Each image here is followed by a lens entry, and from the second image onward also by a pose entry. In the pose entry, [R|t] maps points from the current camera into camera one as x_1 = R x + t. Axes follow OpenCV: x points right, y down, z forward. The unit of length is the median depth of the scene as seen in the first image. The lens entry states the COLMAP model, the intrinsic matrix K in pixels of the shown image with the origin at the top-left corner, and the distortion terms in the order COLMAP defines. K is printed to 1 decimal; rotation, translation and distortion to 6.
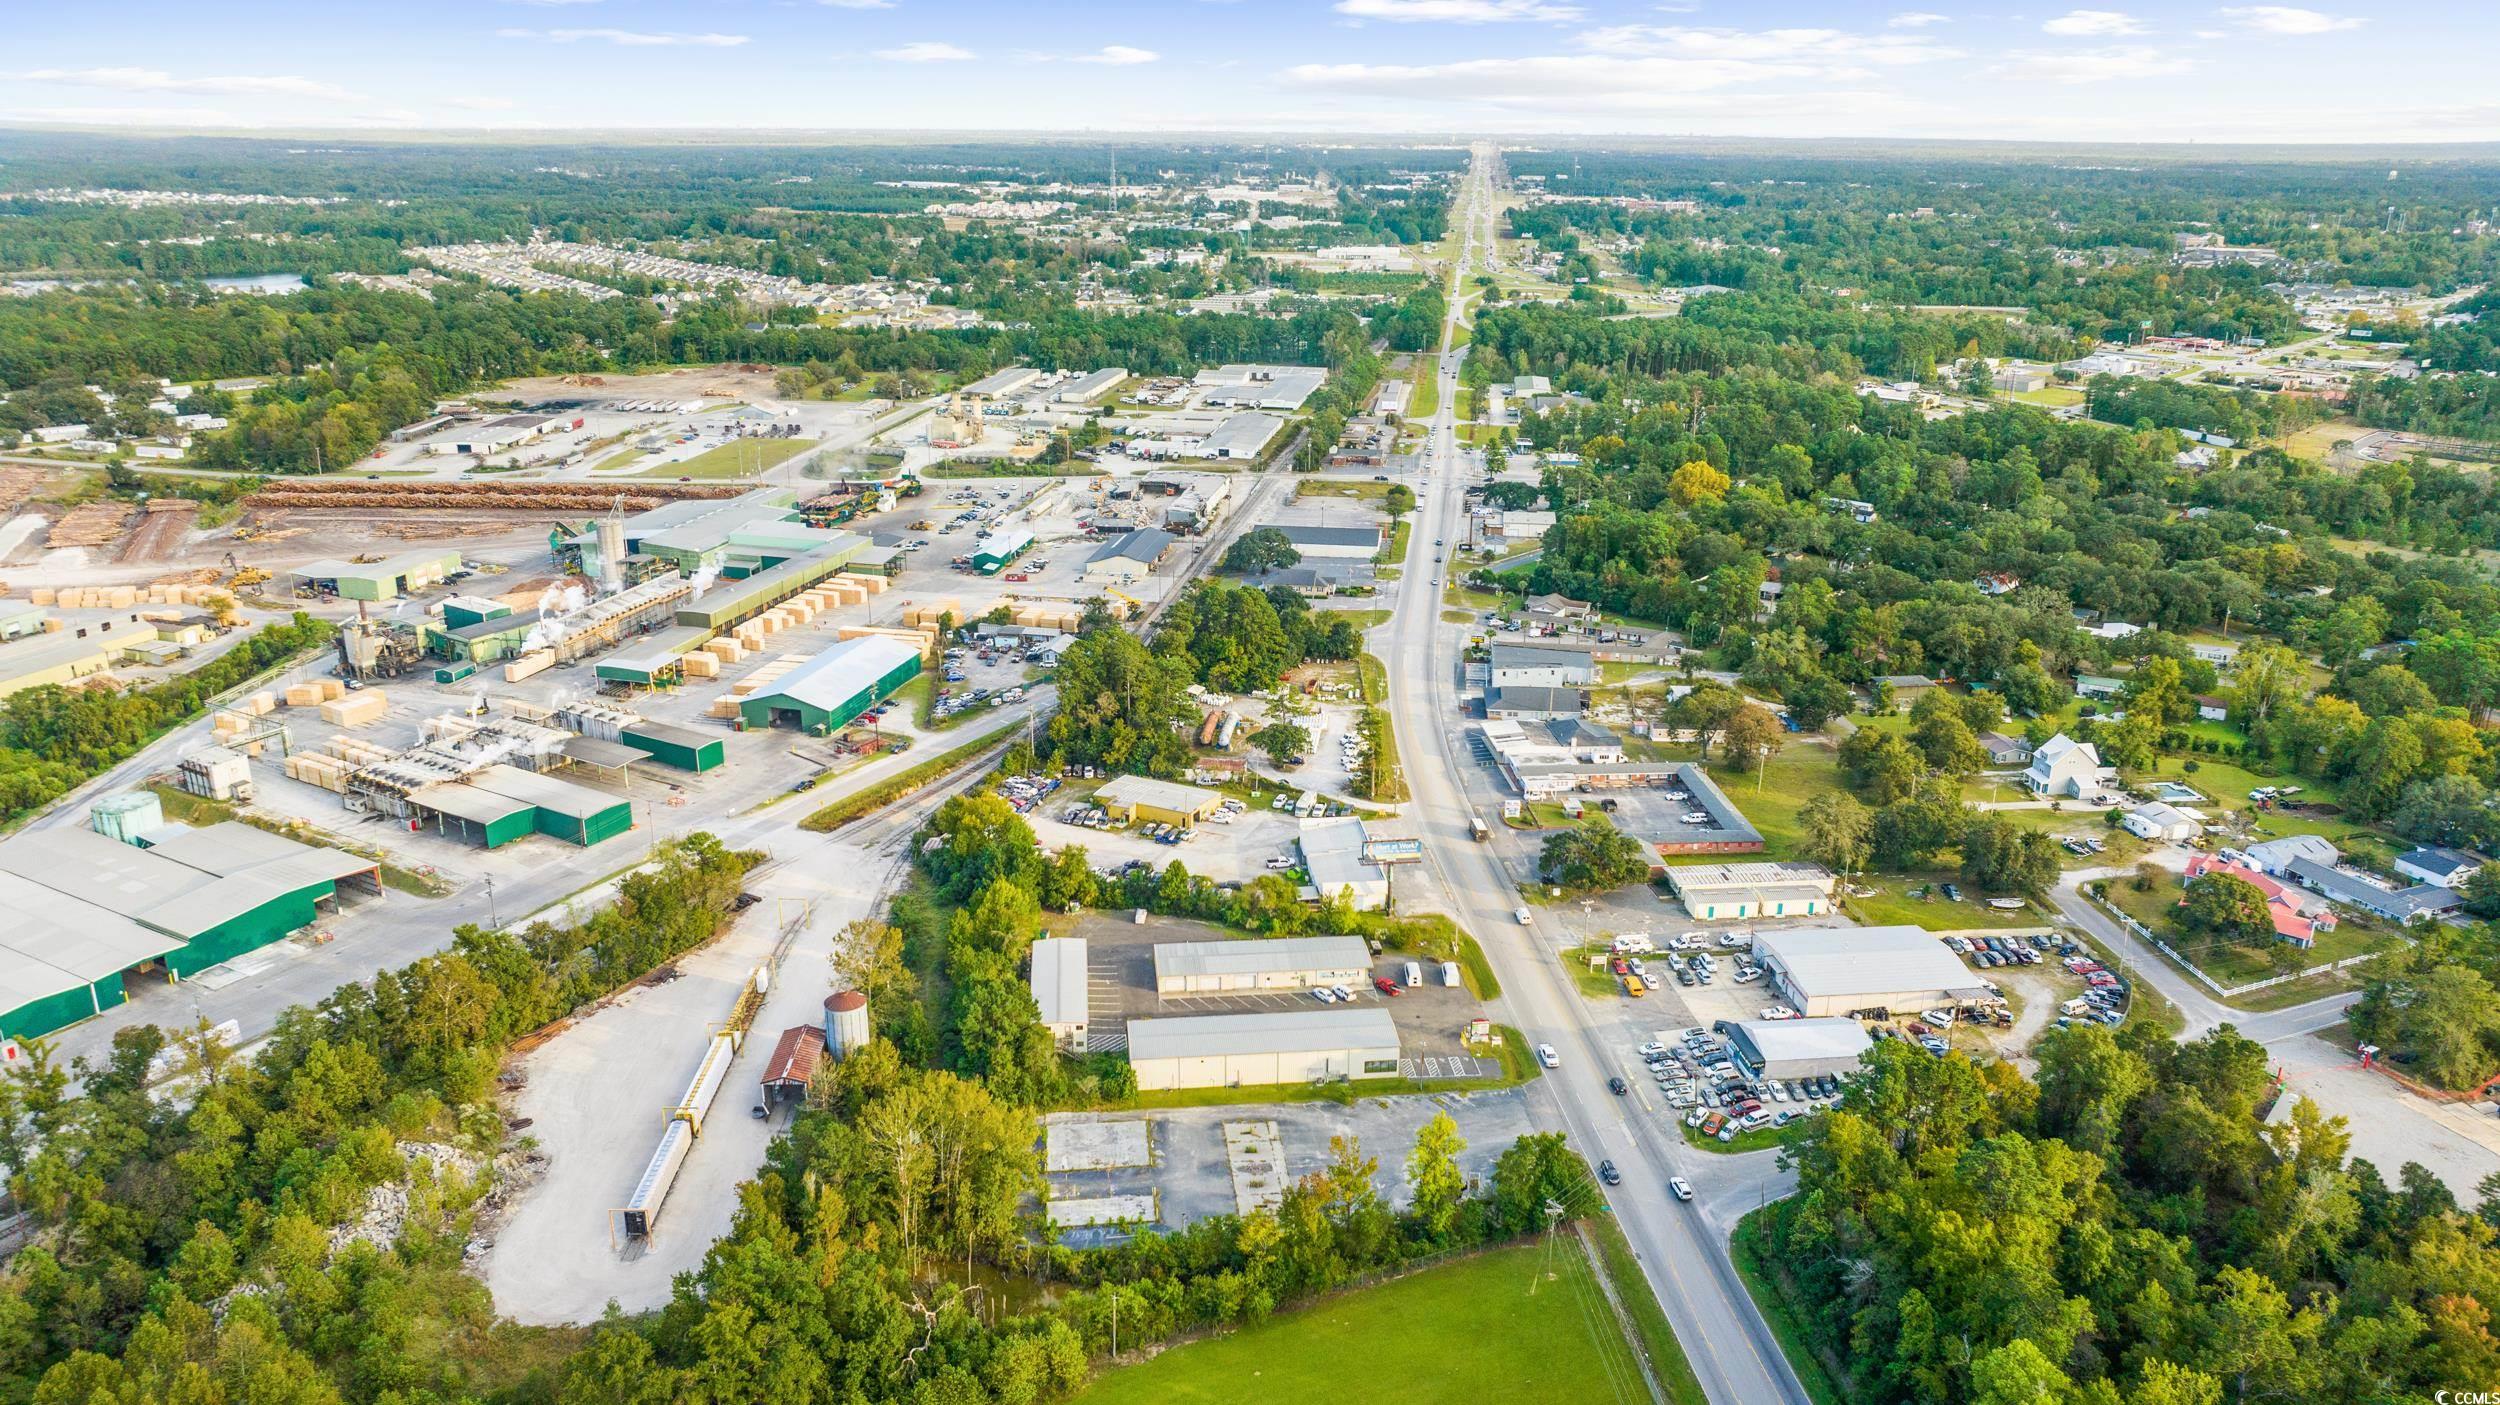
lens RADIAL K [[1748.8, 0, 1253.9], [0, 1748.8, 688.8], [0, 0, 1]] dist [-0.011349, -0.010540]
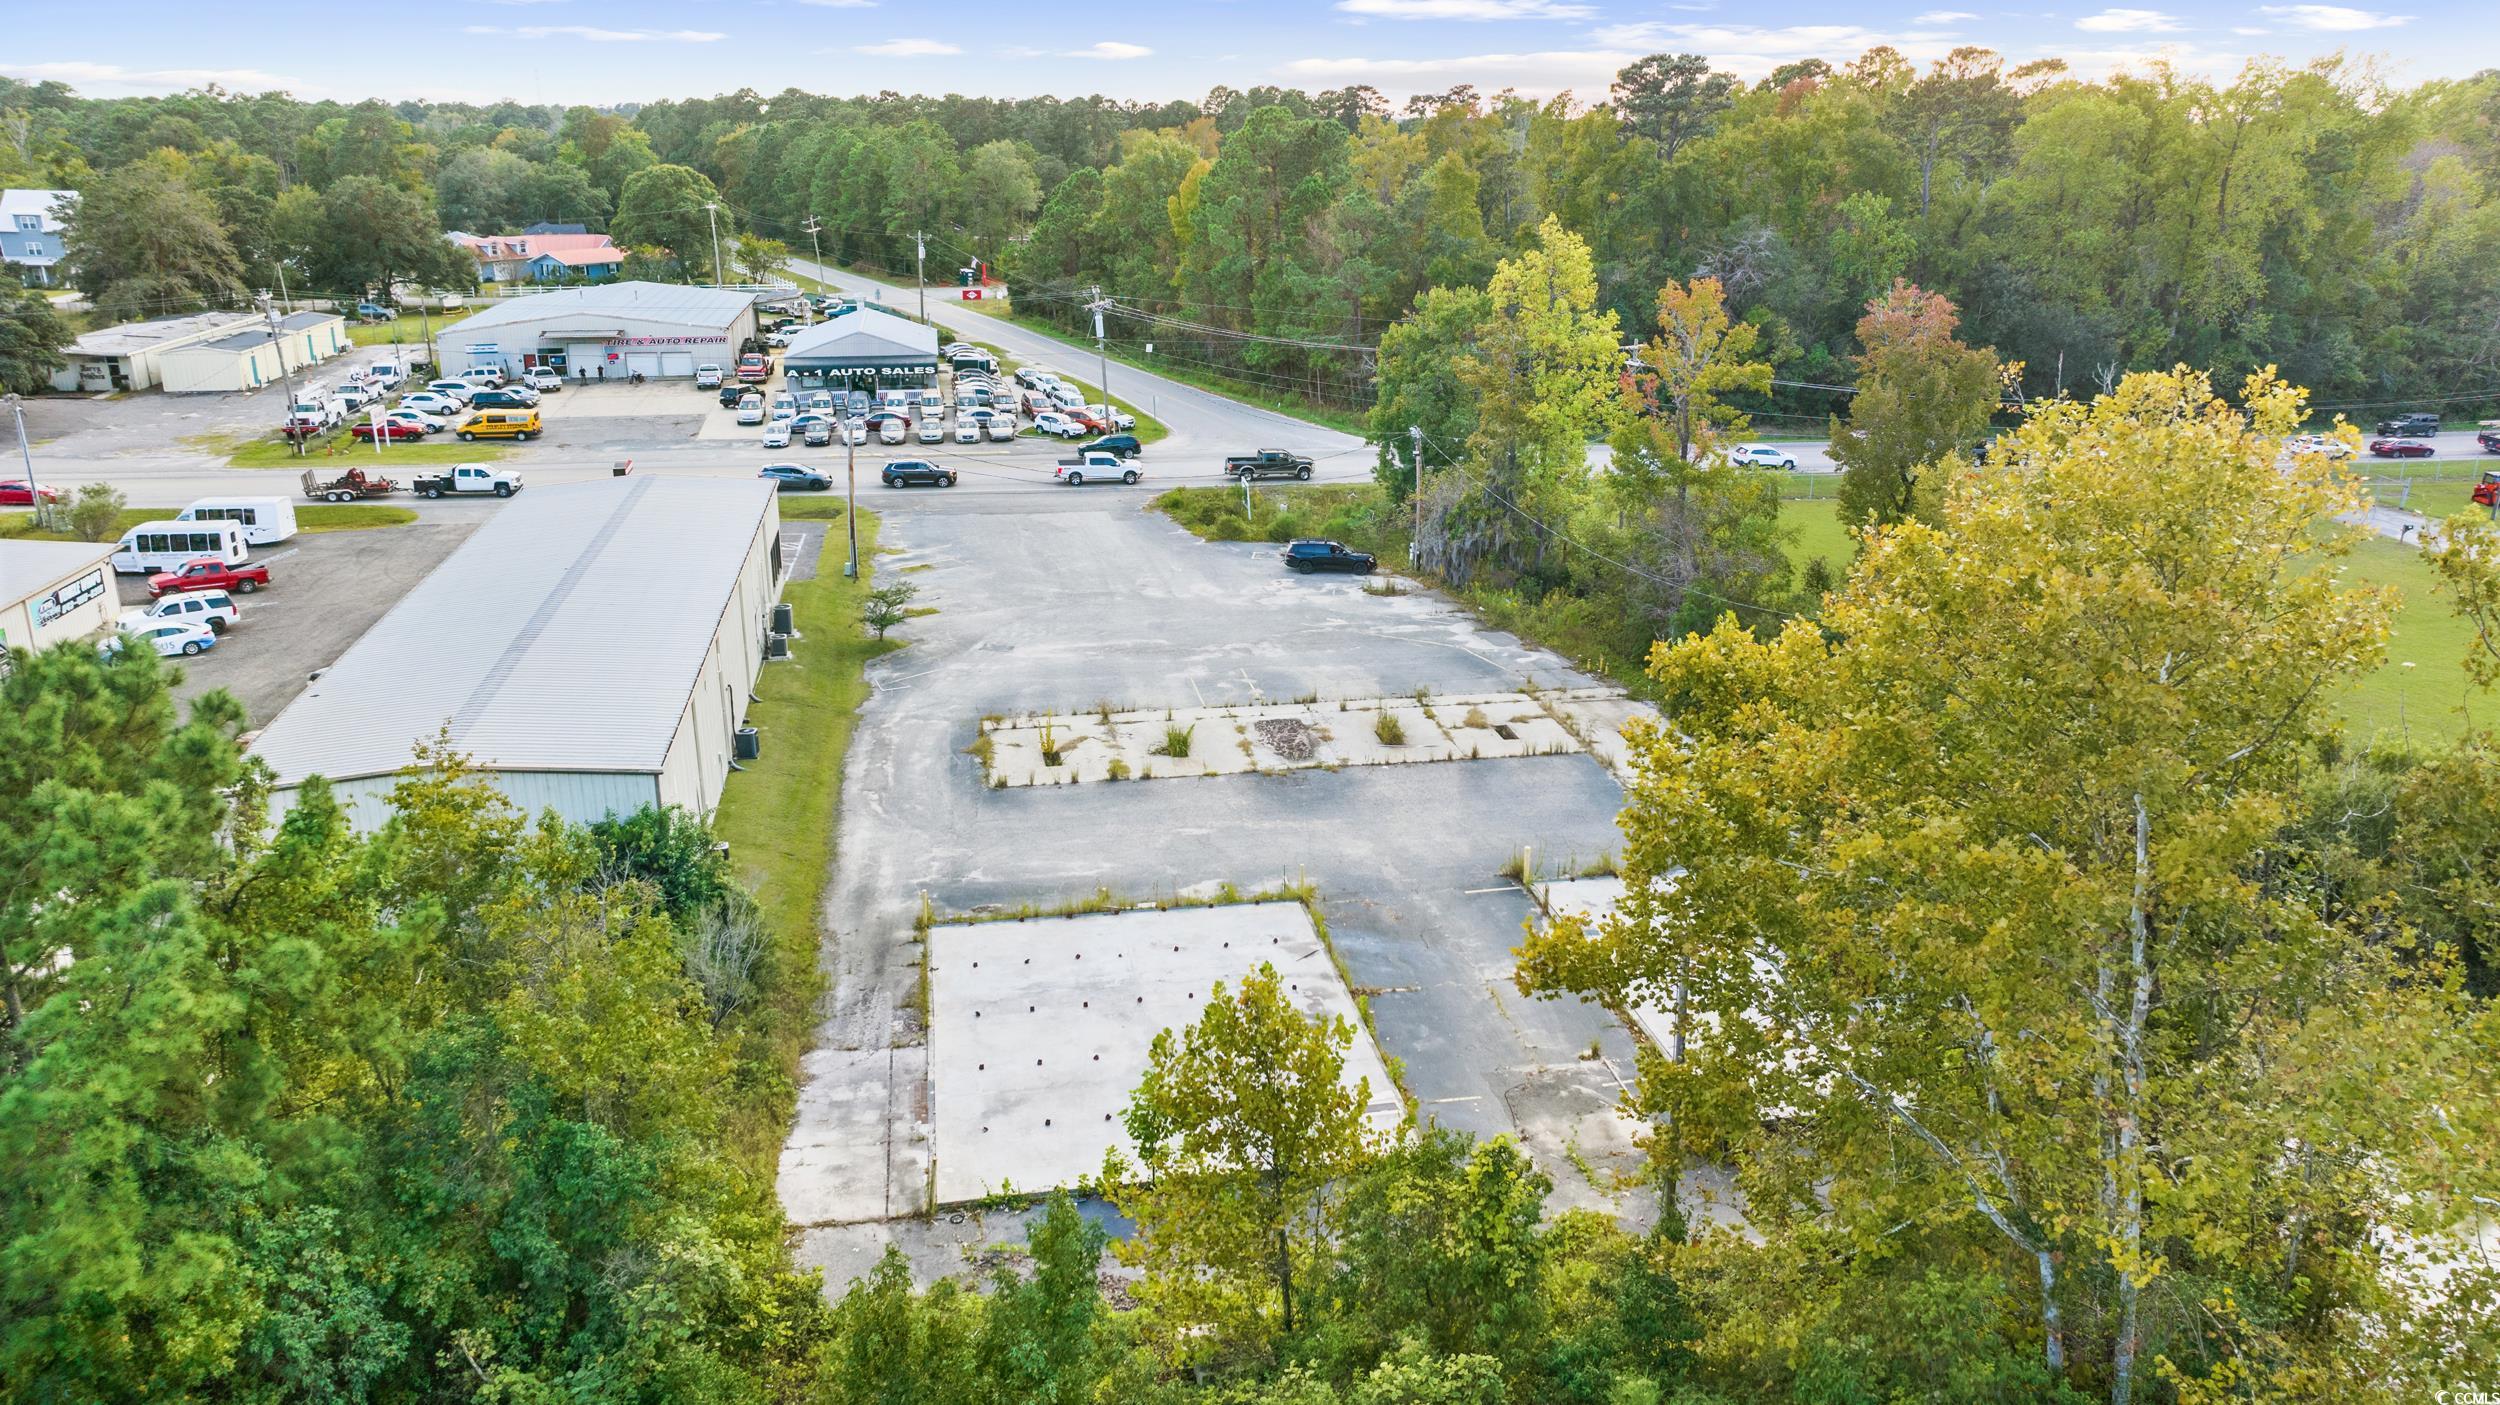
lens RADIAL K [[1748.8, 0, 1253.9], [0, 1748.8, 688.8], [0, 0, 1]] dist [-0.011349, -0.010540]
pose [[-0.068741, -0.316037, 0.946253, -0.207048], [0.305610, 0.896226, 0.321529, 0.138783], [-0.949672, 0.311287, 0.034977, 0.785314]]
